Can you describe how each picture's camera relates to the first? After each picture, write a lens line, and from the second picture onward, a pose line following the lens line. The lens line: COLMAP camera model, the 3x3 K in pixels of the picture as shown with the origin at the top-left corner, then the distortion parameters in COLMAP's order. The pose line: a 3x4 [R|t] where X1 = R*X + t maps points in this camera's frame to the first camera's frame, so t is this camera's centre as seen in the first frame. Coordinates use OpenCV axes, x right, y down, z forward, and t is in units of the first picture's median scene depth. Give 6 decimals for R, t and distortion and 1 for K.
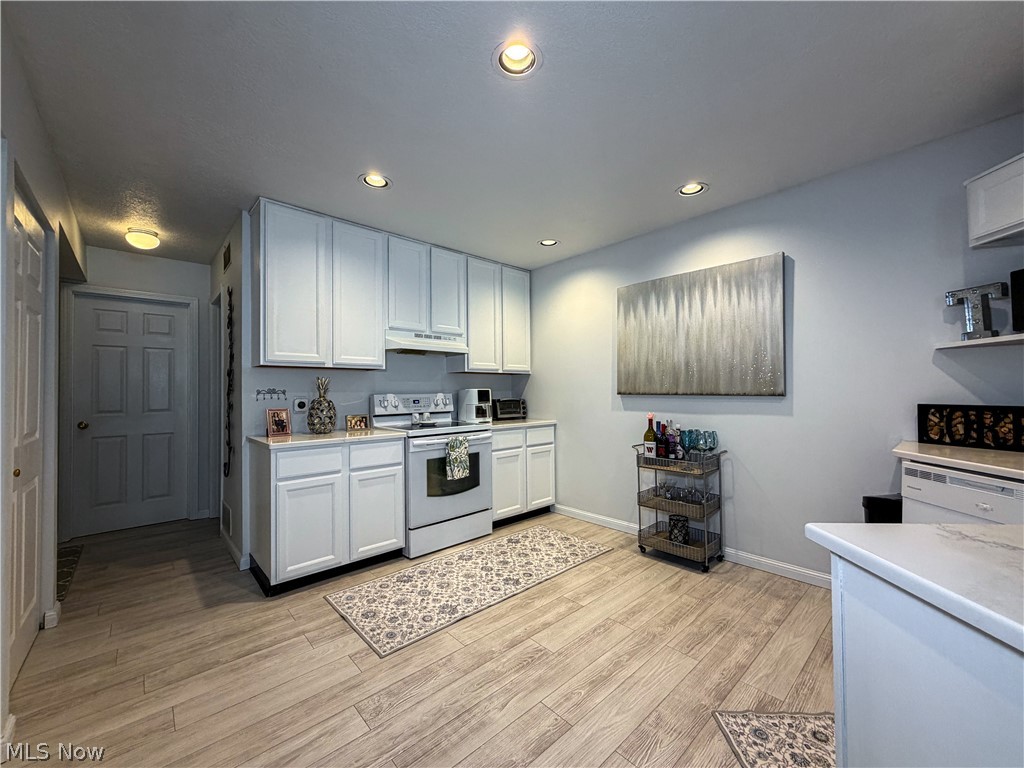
lens RADIAL K [[409.5, 0, 516.7], [0, 409.5, 383.0], [0, 0, 1]] dist [-0.007725, 0.000736]
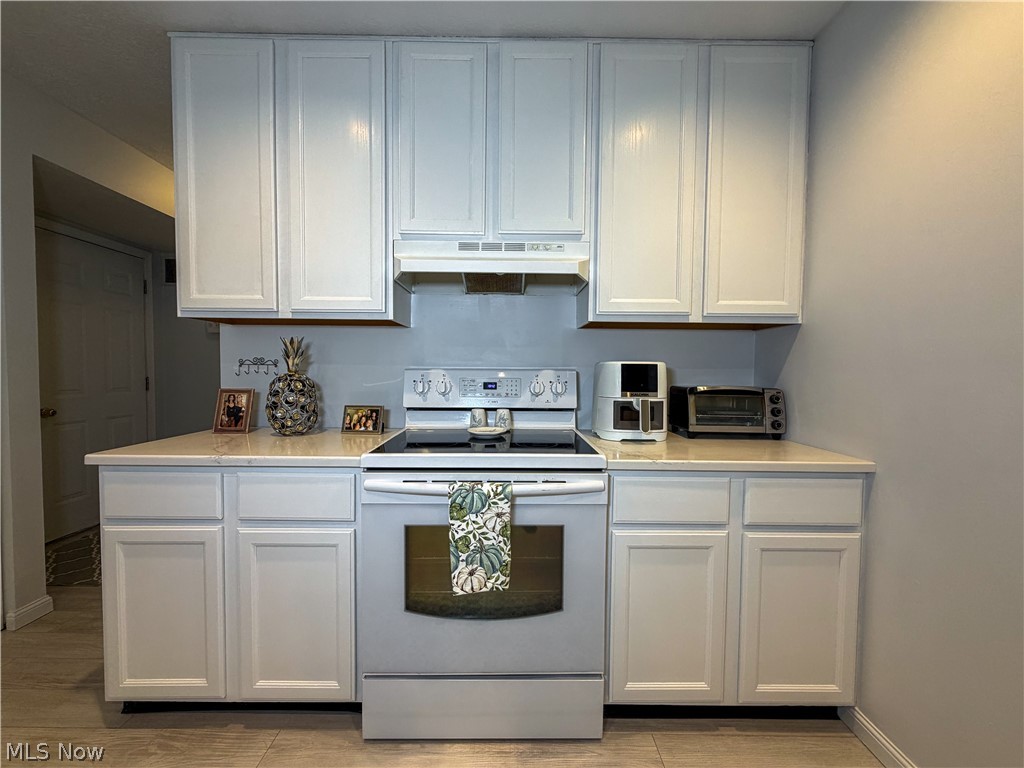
lens RADIAL K [[409.5, 0, 513.6], [0, 409.5, 385.7], [0, 0, 1]] dist [-0.007725, 0.000736]
pose [[0.730720, 0.043562, -0.681286, 0.127765], [-0.001606, 0.998069, 0.062095, 0.015431], [0.682675, -0.044280, 0.729379, 0.695224]]
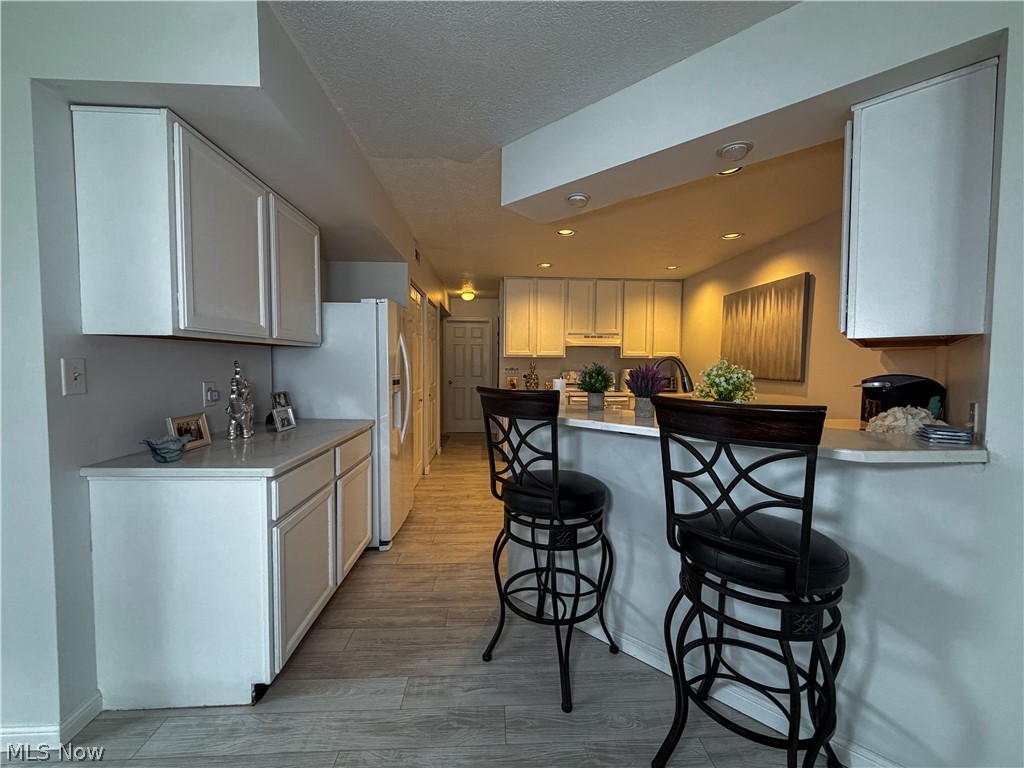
lens RADIAL K [[409.5, 0, 506.0], [0, 409.5, 386.2], [0, 0, 1]] dist [-0.007725, 0.000736]
pose [[0.755608, 0.050275, -0.653092, 0.611424], [-0.000595, 0.997102, 0.076068, -0.043267], [0.655024, -0.057089, 0.753449, -0.475974]]
